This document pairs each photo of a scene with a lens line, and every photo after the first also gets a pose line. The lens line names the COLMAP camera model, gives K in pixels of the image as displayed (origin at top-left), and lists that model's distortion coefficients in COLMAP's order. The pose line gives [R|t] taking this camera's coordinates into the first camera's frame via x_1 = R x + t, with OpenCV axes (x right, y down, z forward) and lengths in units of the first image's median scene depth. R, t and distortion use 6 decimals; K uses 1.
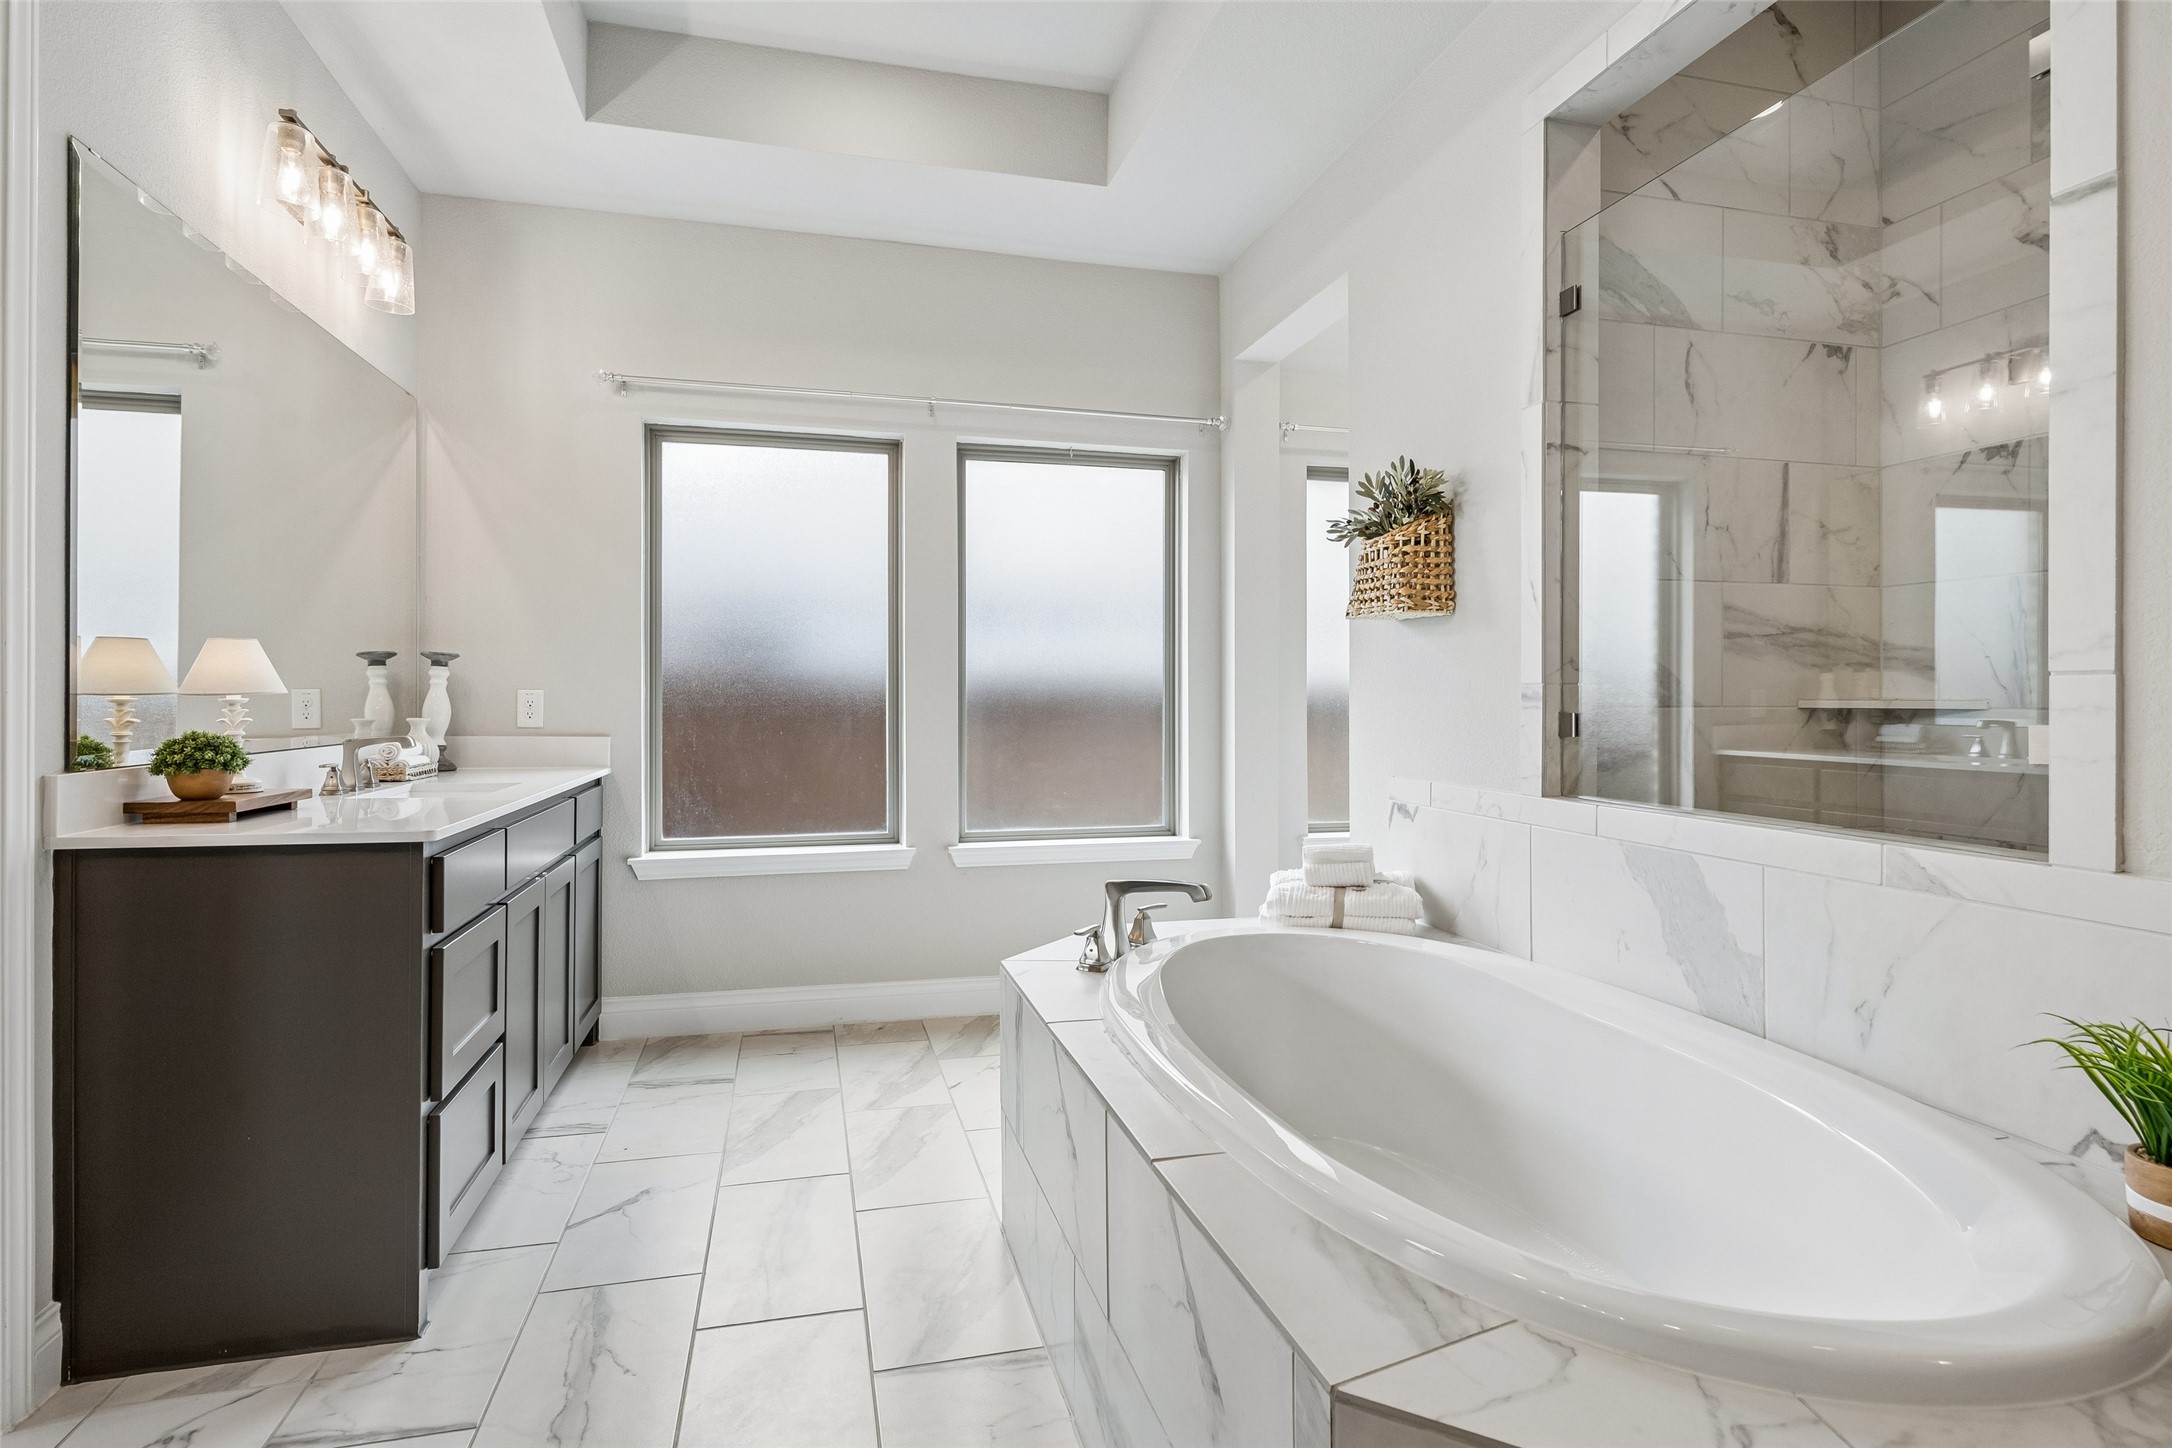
lens RADIAL K [[1149.9, 0, 1088.5], [0, 1149.9, 703.9], [0, 0, 1]] dist [0.005500, 0.000551]
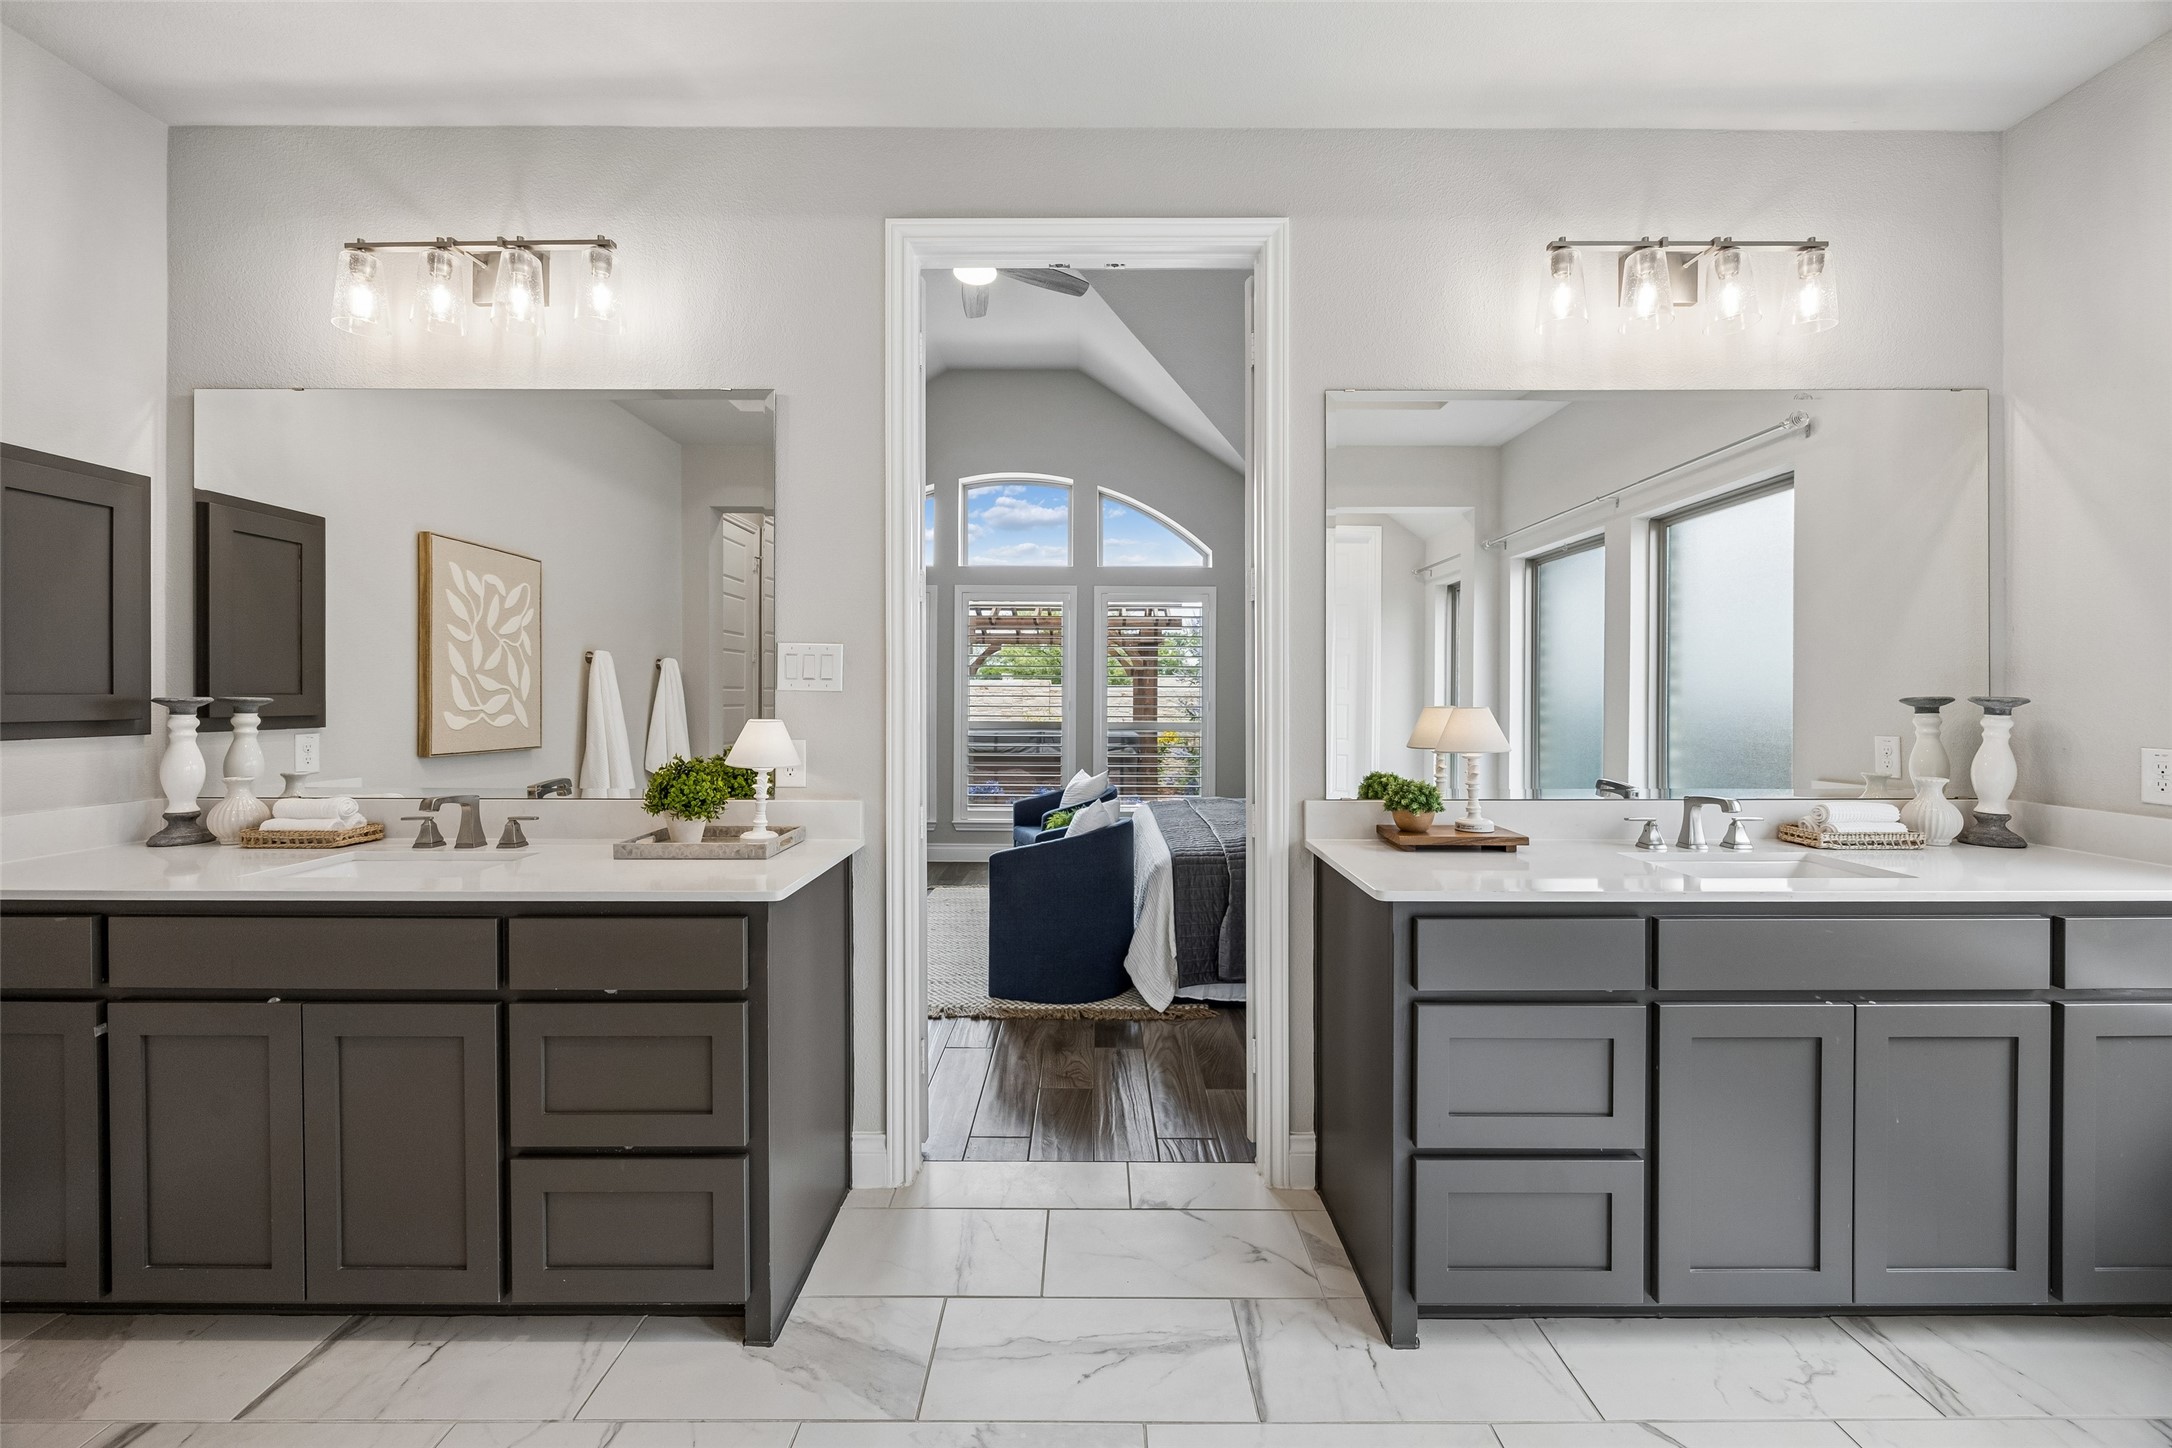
lens RADIAL K [[824.3, 0, 1089.9], [0, 824.3, 707.8], [0, 0, 1]] dist [0.002506, 0.000189]
pose [[-0.242735, 0.002256, -0.970090, 0.195380], [-0.012213, 0.999911, 0.005381, -0.044628], [0.970016, 0.013154, -0.242686, 0.721618]]
